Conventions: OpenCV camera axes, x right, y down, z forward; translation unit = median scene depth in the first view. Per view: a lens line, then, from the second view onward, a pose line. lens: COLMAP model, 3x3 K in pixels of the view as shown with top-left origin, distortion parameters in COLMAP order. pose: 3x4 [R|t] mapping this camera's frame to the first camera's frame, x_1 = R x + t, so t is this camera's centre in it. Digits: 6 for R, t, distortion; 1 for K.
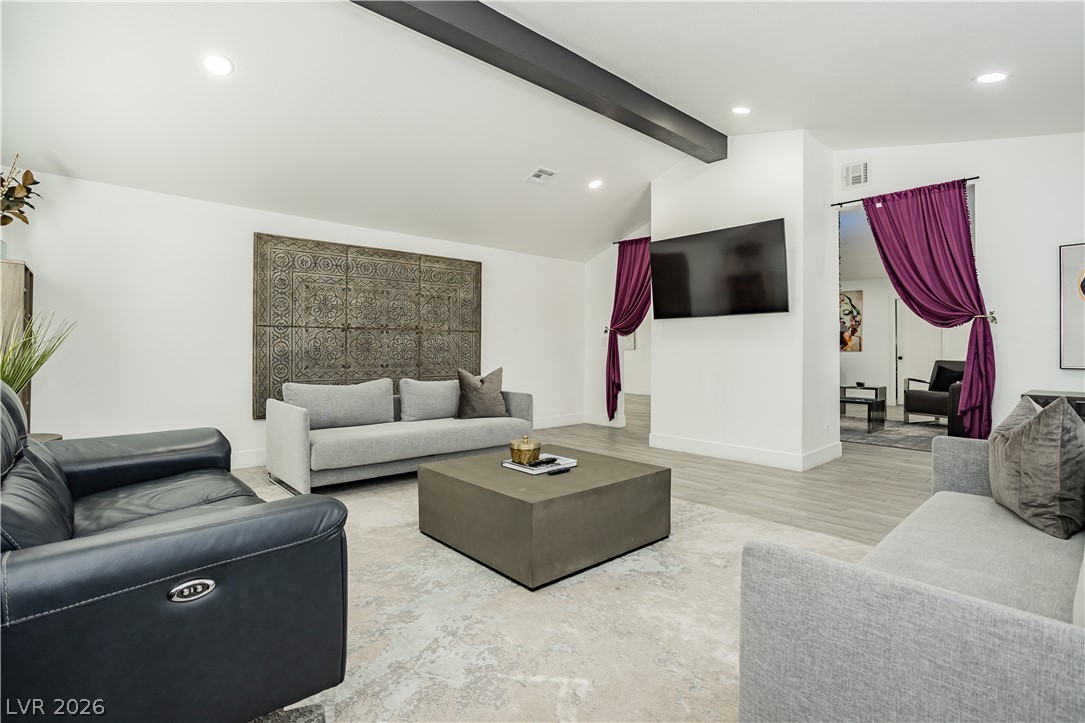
lens RADIAL K [[521.2, 0, 545.7], [0, 521.2, 362.2], [0, 0, 1]] dist [-0.051572, 0.034534]
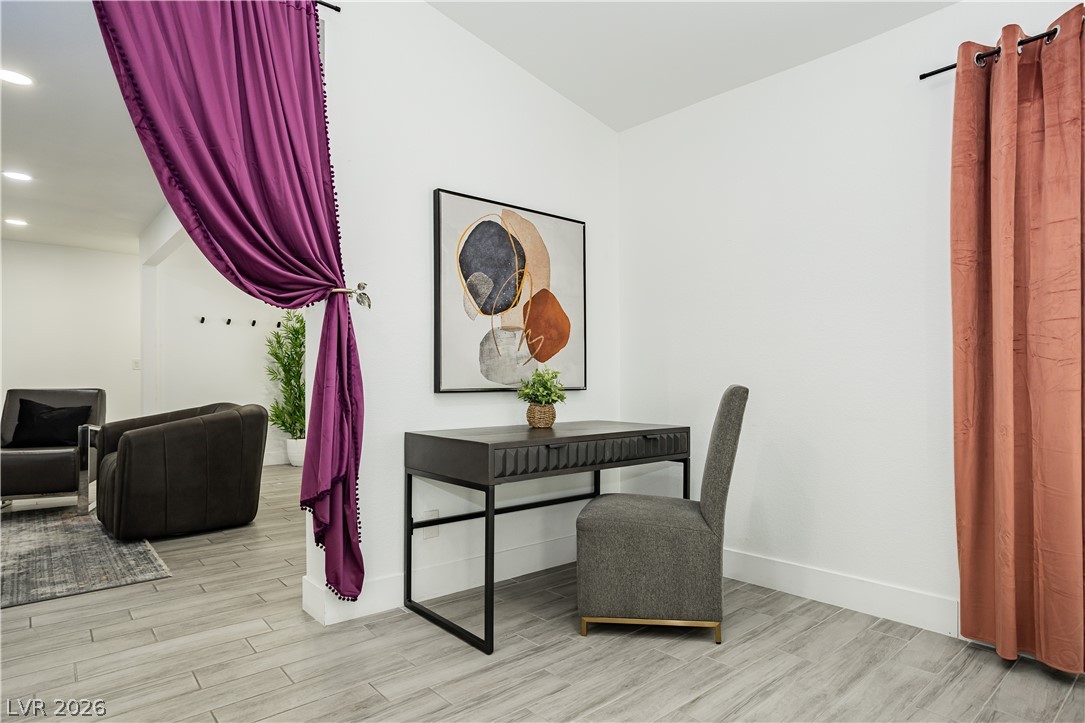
lens RADIAL K [[521.2, 0, 545.7], [0, 521.2, 362.2], [0, 0, 1]] dist [-0.051572, 0.034534]
pose [[0.416668, 0.025114, 0.908712, 0.464816], [0.003831, 0.999561, -0.029381, -0.002276], [-0.909051, 0.015724, 0.416389, 0.596791]]
